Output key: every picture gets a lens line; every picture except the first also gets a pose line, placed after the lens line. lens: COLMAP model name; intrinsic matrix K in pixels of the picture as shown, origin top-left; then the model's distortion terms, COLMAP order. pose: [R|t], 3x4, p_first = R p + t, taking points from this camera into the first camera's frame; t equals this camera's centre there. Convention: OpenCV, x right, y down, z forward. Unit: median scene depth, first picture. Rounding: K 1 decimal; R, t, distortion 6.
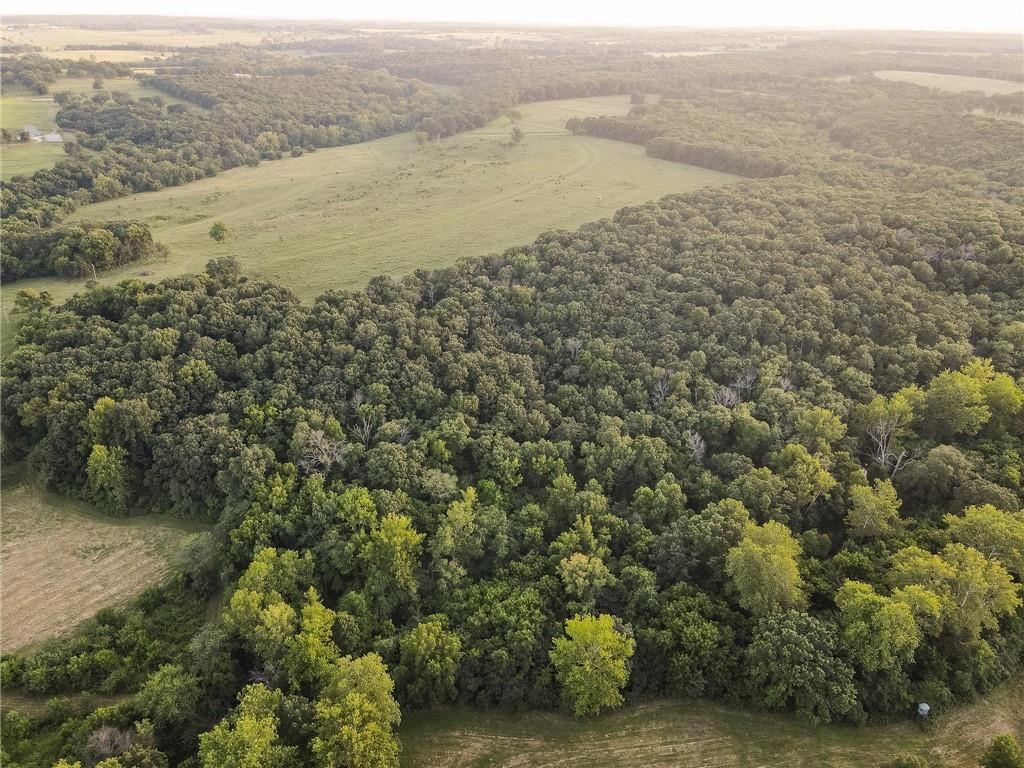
lens RADIAL K [[751.2, 0, 519.0], [0, 751.2, 387.9], [0, 0, 1]] dist [-0.001890, 0.026226]
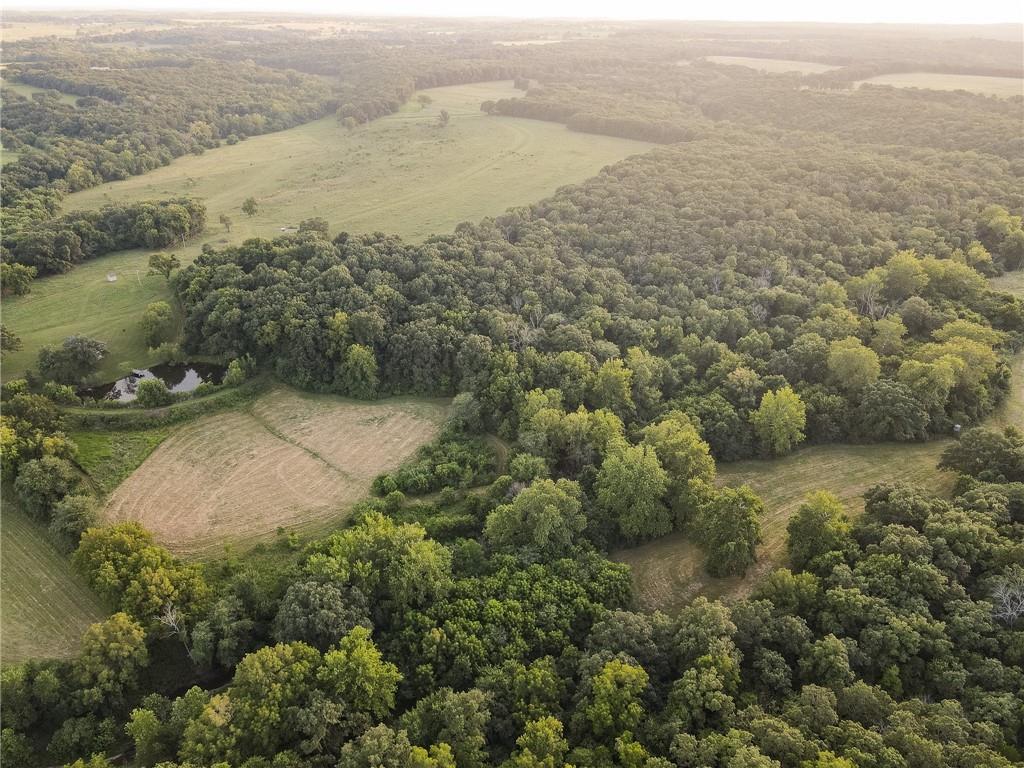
lens RADIAL K [[751.2, 0, 519.0], [0, 751.2, 387.9], [0, 0, 1]] dist [-0.001890, 0.026226]
pose [[0.973355, -0.105027, 0.203834, -0.380448], [0.102858, 0.994469, 0.021237, 0.104300], [-0.204937, 0.000295, 0.978775, -0.222783]]
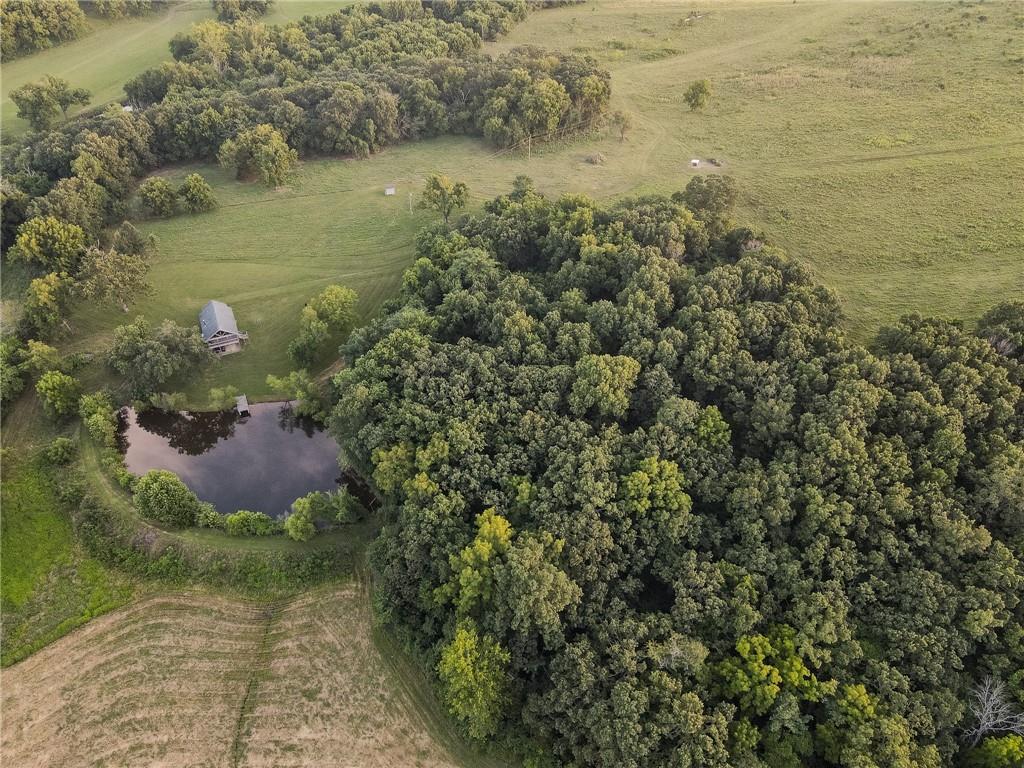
lens RADIAL K [[752.4, 0, 518.1], [0, 752.4, 383.5], [0, 0, 1]] dist [0.002240, 0.029504]
pose [[0.858919, 0.330423, -0.391252, -0.260372], [-0.230497, 0.931674, 0.280810, -0.165941], [0.457306, -0.151011, 0.876394, 0.400289]]
